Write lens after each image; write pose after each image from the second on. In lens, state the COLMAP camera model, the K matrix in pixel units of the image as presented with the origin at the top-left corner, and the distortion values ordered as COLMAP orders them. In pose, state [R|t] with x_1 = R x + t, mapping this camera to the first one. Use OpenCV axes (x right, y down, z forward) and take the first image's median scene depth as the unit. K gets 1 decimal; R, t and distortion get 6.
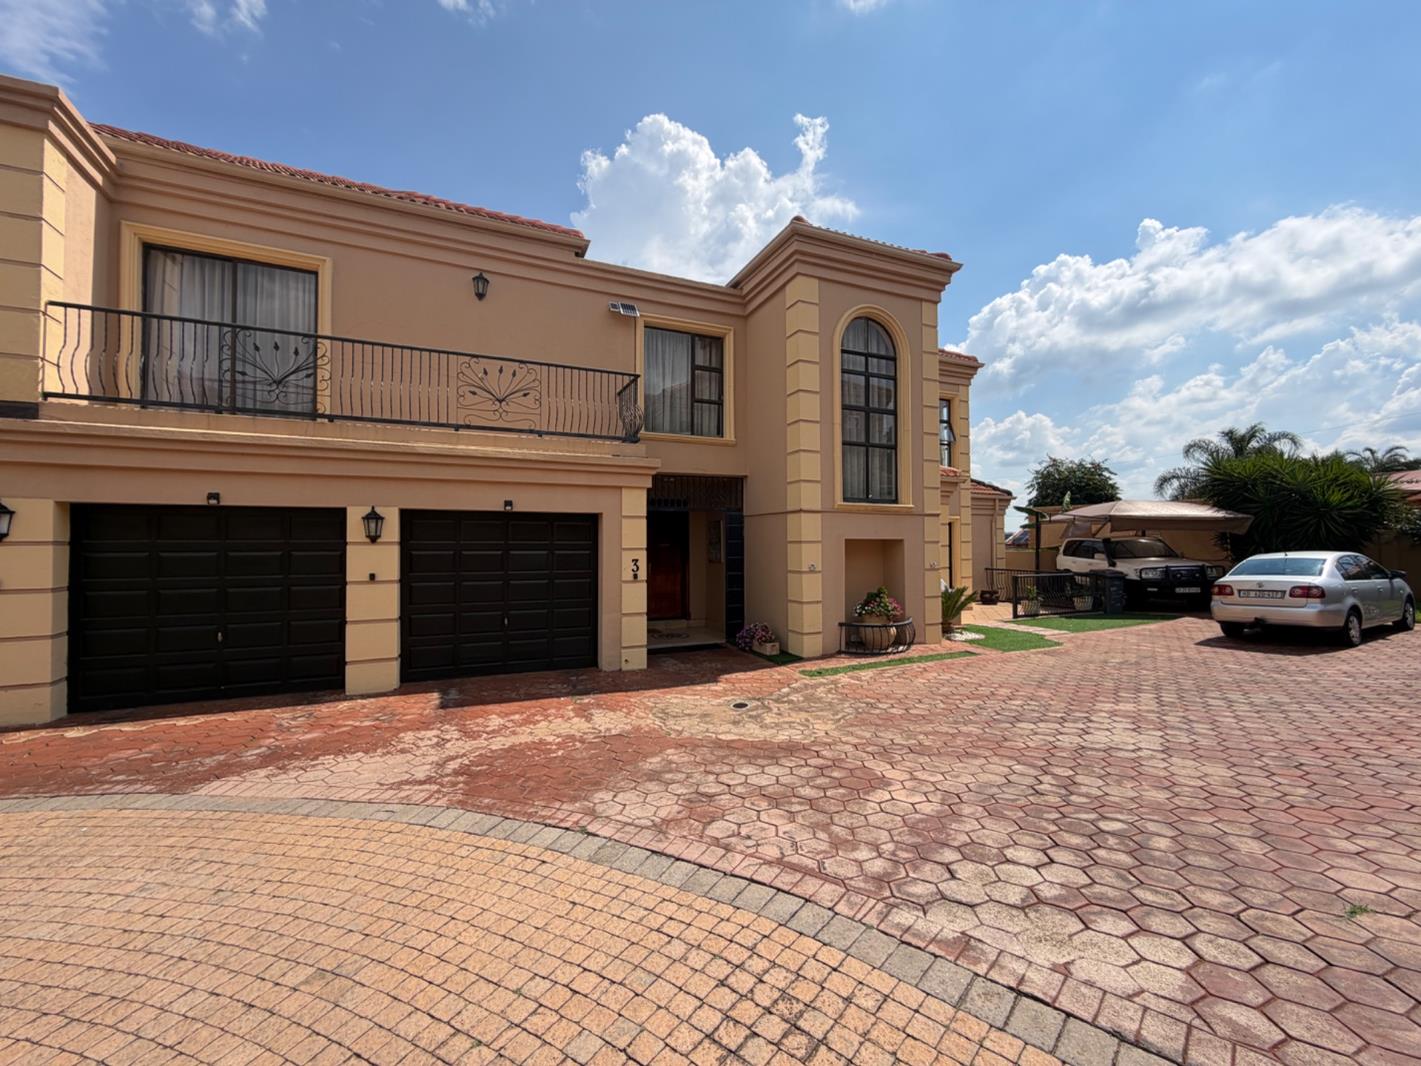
lens RADIAL K [[565.5, 0, 710.5], [0, 565.5, 533.0], [0, 0, 1]] dist [-0.000643, 0.000023]
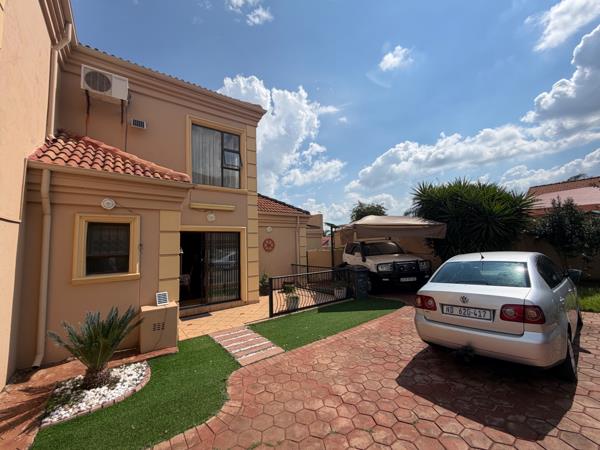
lens RADIAL K [[238.8, 0, 300.0], [0, 238.8, 225.0], [0, 0, 1]] dist [-0.000643, 0.000023]
pose [[0.974395, -0.006952, 0.224733, 0.450819], [0.022402, 0.997550, -0.066273, 0.004096], [-0.223722, 0.069611, 0.972164, 0.480634]]
